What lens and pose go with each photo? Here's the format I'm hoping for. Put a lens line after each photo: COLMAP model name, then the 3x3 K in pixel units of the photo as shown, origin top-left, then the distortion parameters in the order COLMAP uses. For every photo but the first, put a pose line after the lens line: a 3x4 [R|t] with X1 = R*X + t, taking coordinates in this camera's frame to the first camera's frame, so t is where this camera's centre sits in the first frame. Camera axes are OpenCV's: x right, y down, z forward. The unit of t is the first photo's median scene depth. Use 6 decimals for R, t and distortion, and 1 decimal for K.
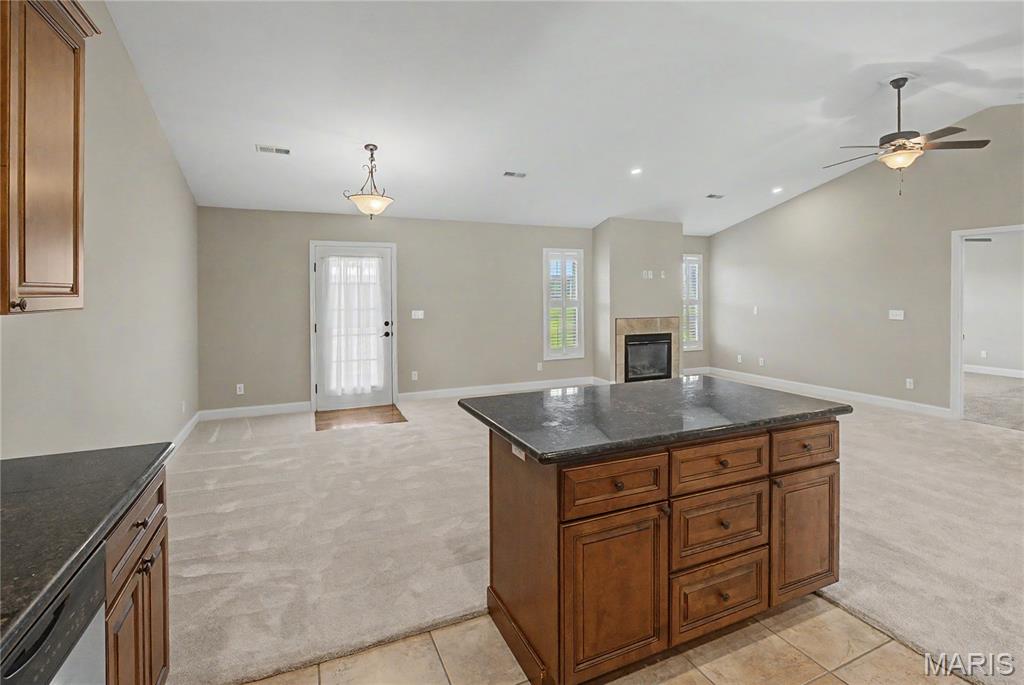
lens RADIAL K [[476.4, 0, 510.2], [0, 476.4, 304.5], [0, 0, 1]] dist [-0.003996, -0.000809]
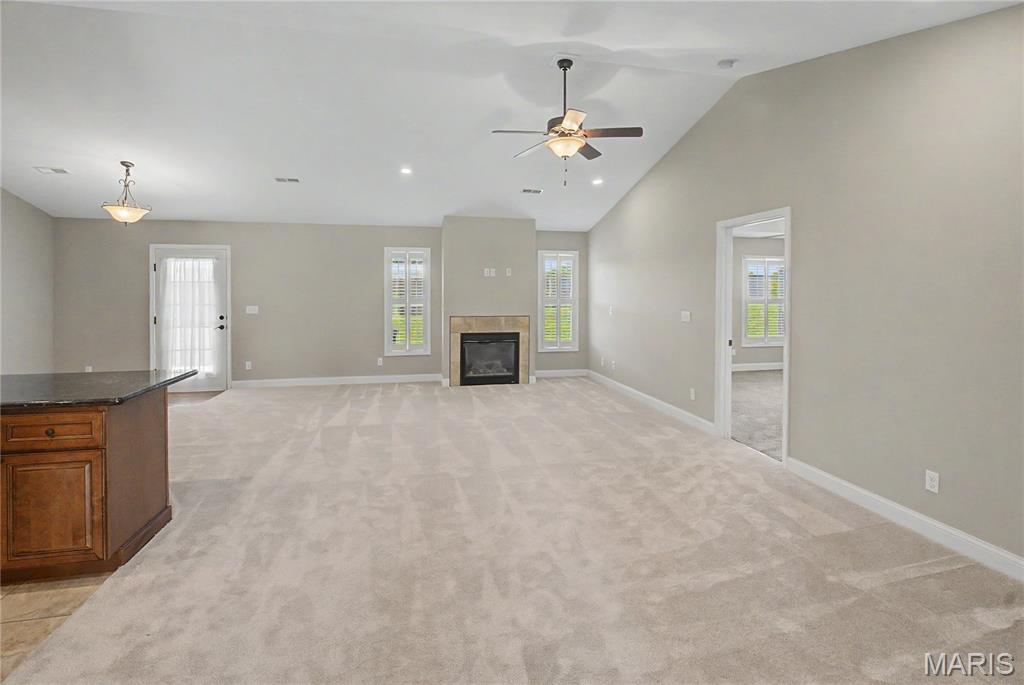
lens RADIAL K [[476.4, 0, 516.8], [0, 476.4, 305.4], [0, 0, 1]] dist [-0.003996, -0.000809]
pose [[0.978489, 0.009768, -0.206066, 0.564468], [-0.008639, 0.999942, 0.006379, -0.001280], [0.206117, -0.004462, 0.978517, 0.046743]]
